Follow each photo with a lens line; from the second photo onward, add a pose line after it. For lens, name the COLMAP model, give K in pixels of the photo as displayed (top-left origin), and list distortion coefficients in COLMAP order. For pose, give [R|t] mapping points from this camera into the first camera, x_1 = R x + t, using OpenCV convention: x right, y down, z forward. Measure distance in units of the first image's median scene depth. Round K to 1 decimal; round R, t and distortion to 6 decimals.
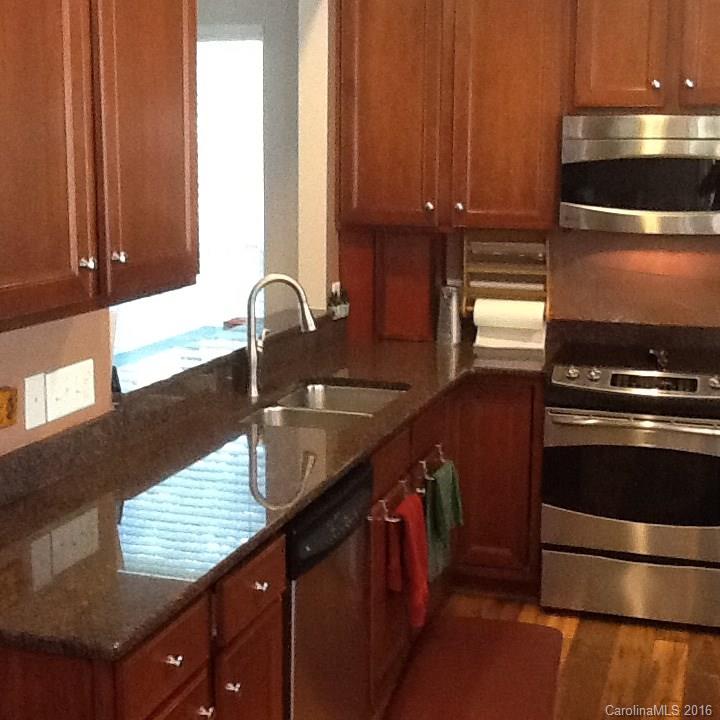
lens RADIAL K [[1211.8, 0, 364.0], [0, 1211.8, 358.8], [0, 0, 1]] dist [0.058766, 0.000000]
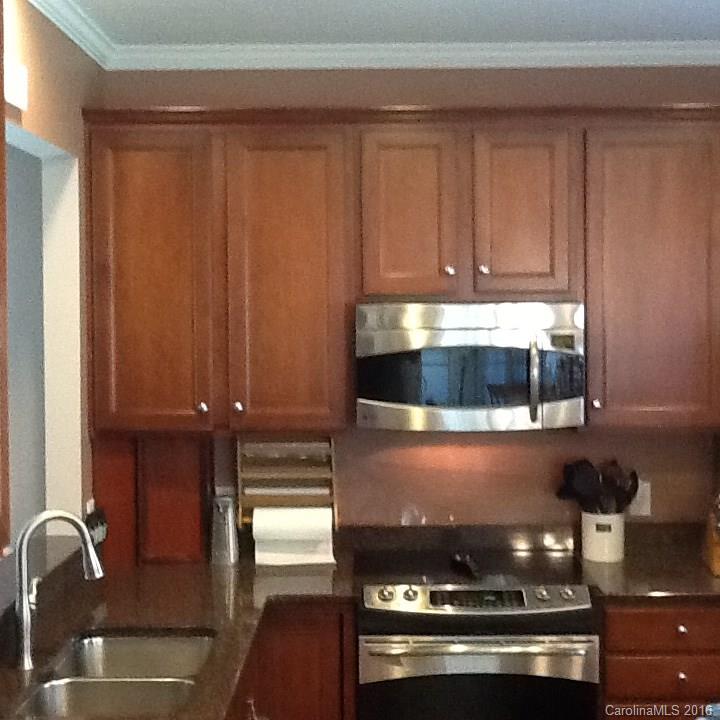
lens RADIAL K [[1211.8, 0, 356.5], [0, 1211.8, 358.3], [0, 0, 1]] dist [0.058766, 0.000000]
pose [[0.959844, -0.027666, 0.279166, -0.079451], [0.065943, 0.989493, -0.128668, -0.040222], [-0.272673, 0.141910, 0.951583, 0.133520]]
